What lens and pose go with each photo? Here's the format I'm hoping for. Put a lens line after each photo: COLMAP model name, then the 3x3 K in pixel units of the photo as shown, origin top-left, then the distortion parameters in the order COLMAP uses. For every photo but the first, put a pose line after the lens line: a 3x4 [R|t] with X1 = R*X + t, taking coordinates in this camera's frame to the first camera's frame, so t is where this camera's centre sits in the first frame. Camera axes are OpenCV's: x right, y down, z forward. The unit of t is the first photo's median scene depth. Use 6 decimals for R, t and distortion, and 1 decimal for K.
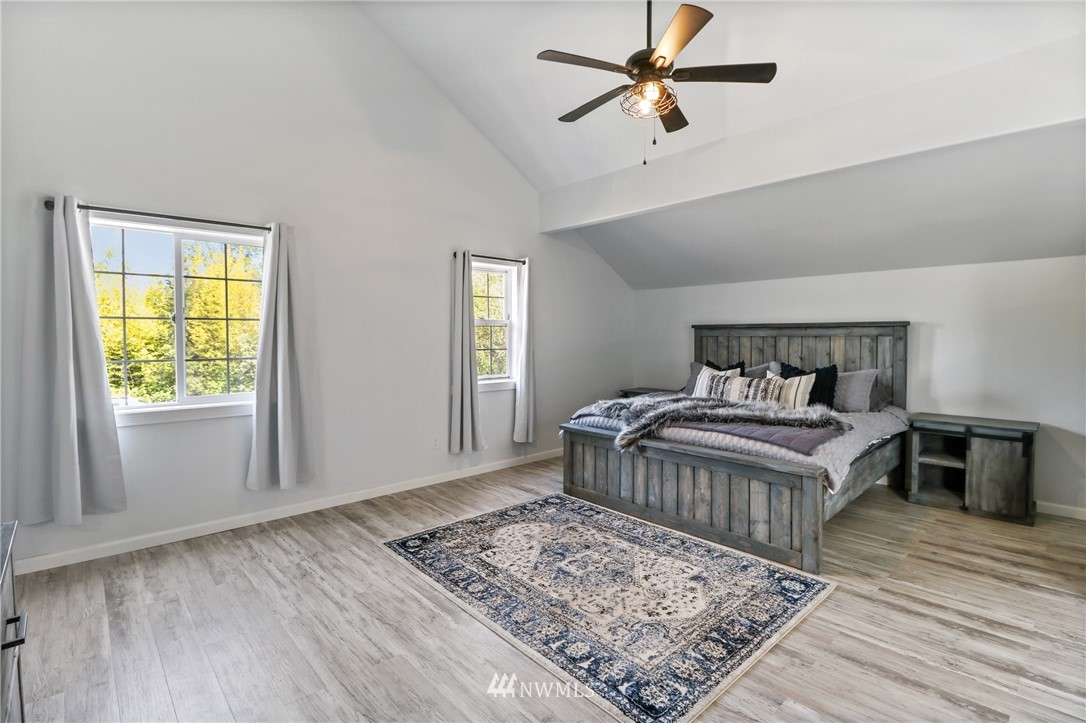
lens RADIAL K [[513.5, 0, 543.2], [0, 513.5, 327.4], [0, 0, 1]] dist [0.000009, 0.000133]
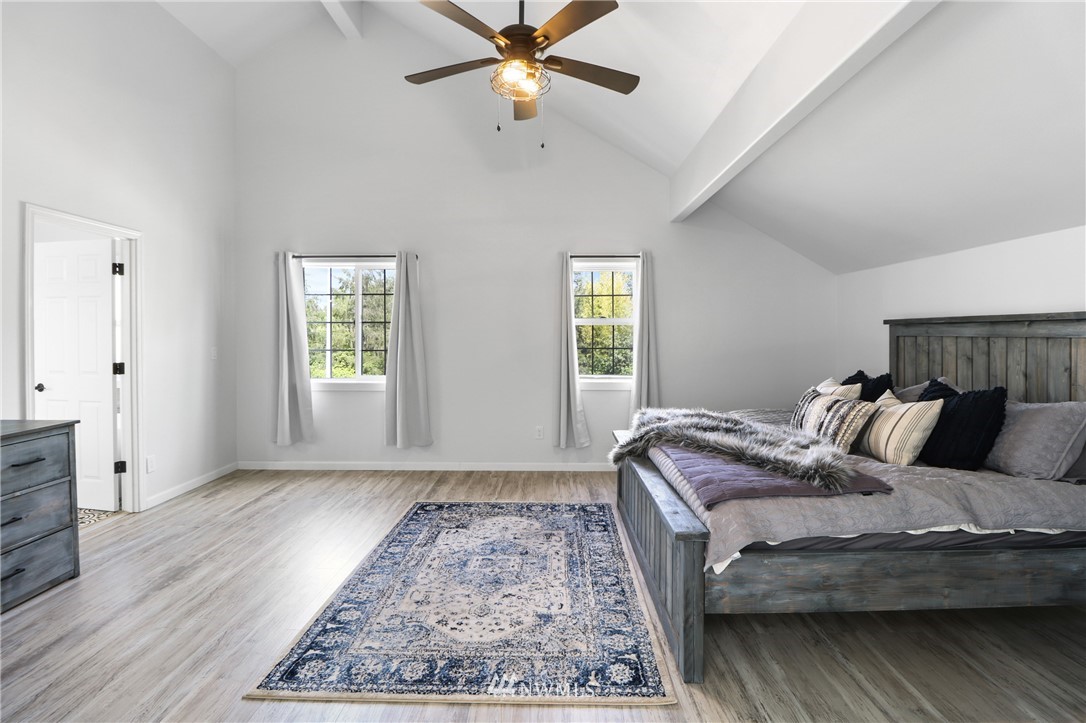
lens RADIAL K [[505.6, 0, 543.2], [0, 505.6, 333.6], [0, 0, 1]] dist [-0.004243, -0.000621]
pose [[0.723136, 0.001150, -0.690704, 0.775208], [0.010716, 0.999860, 0.012884, 0.001233], [0.690622, -0.016719, 0.723022, 0.345344]]
